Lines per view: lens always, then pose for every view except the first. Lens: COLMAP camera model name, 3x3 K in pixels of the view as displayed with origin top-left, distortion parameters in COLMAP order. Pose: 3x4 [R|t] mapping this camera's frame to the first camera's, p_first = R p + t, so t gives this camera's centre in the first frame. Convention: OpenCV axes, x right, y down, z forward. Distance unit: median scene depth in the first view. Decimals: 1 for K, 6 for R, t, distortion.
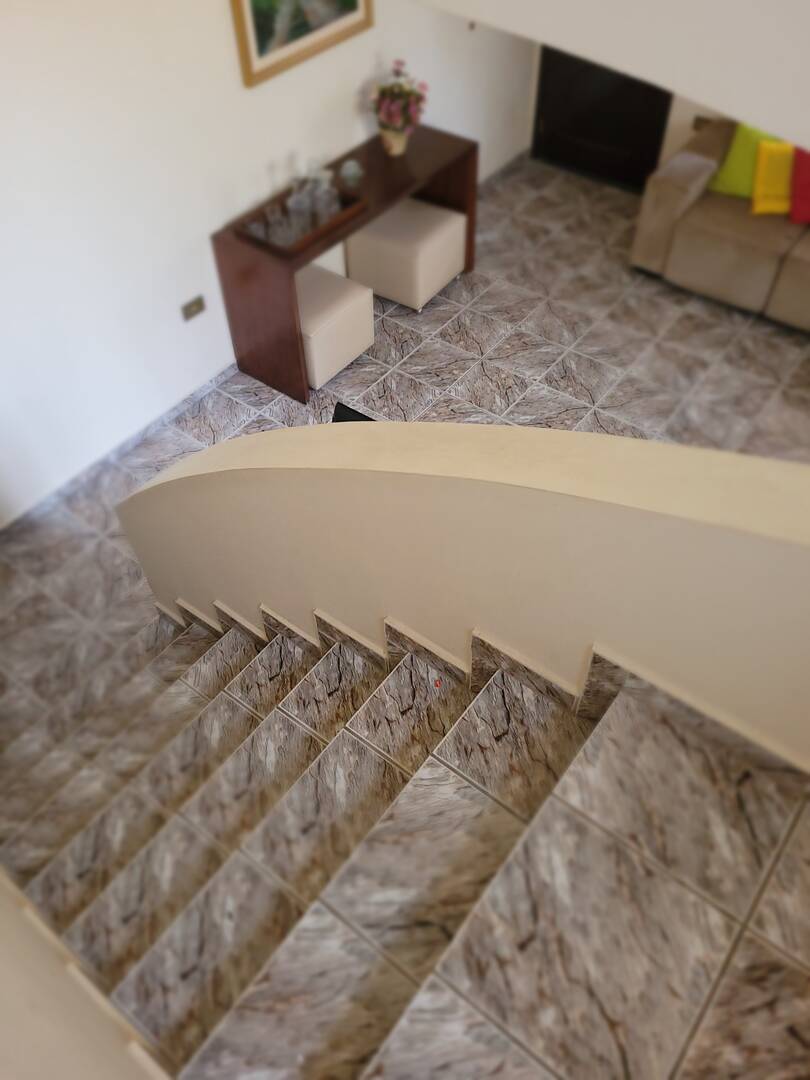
lens RADIAL K [[818.7, 0, 404.4], [0, 818.7, 540.5], [0, 0, 1]] dist [0.032570, -0.001196]
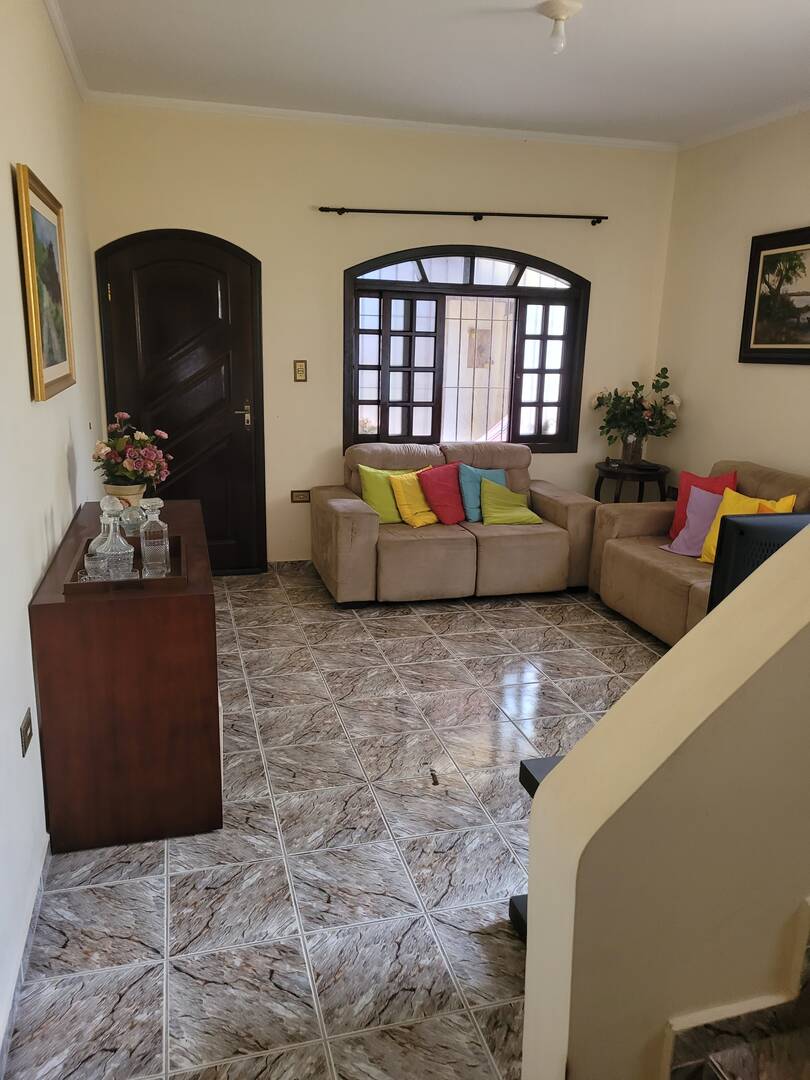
lens RADIAL K [[818.7, 0, 407.3], [0, 818.7, 539.6], [0, 0, 1]] dist [0.032570, -0.001196]
pose [[0.591592, -0.145735, 0.792957, -0.462207], [0.594251, 0.743506, -0.306700, -0.053043], [-0.544871, 0.652657, 0.526455, 0.438993]]
